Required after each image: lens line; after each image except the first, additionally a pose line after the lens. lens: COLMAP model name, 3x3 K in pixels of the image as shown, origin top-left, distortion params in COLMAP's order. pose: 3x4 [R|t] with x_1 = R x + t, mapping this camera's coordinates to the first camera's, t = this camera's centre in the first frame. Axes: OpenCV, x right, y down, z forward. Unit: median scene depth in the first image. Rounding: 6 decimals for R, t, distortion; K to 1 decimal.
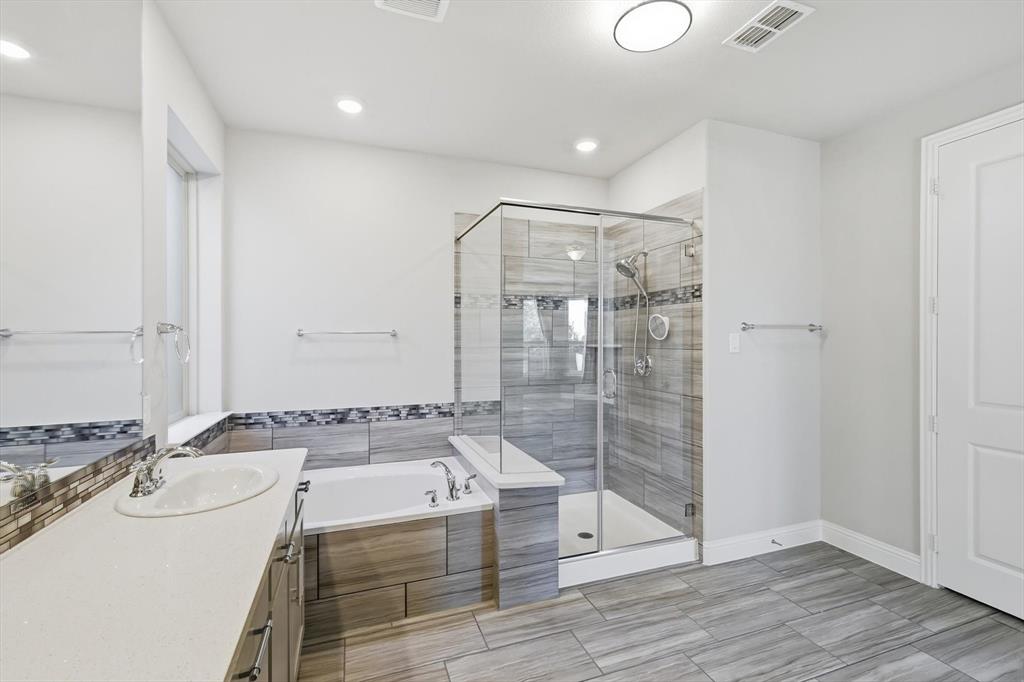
lens RADIAL K [[458.3, 0, 514.3], [0, 458.3, 339.0], [0, 0, 1]] dist [0.005541, 0.000427]
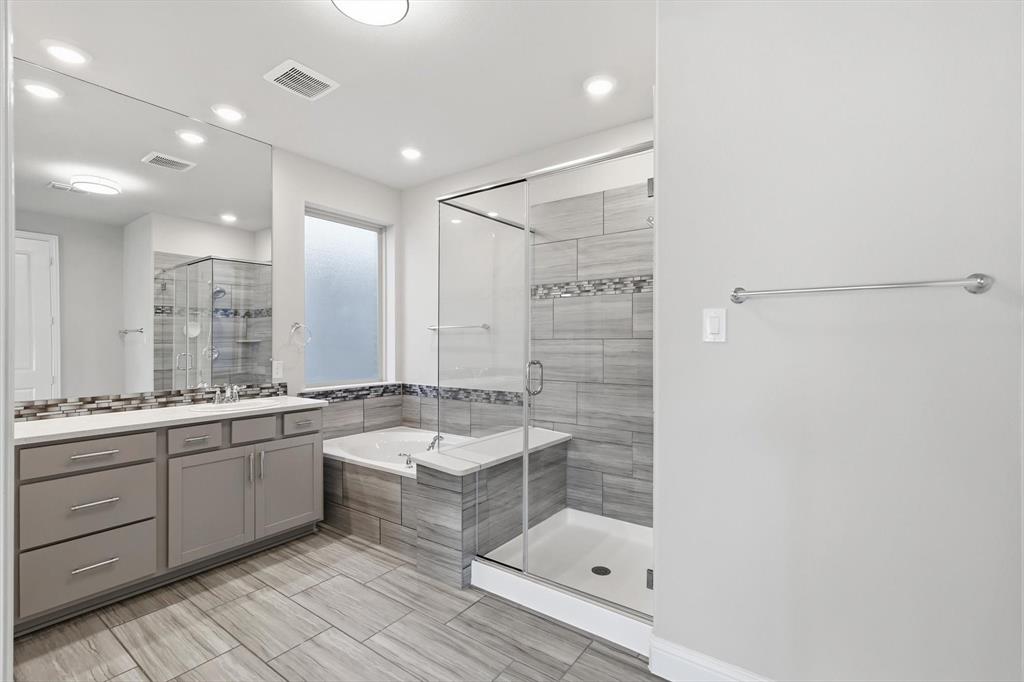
lens RADIAL K [[458.3, 0, 485.7], [0, 458.3, 340.8], [0, 0, 1]] dist [0.005541, 0.000427]
pose [[0.544319, -0.001763, -0.838876, 0.780653], [0.002225, 0.999997, -0.000658, 0.026632], [0.838875, -0.001508, 0.544322, 0.423997]]
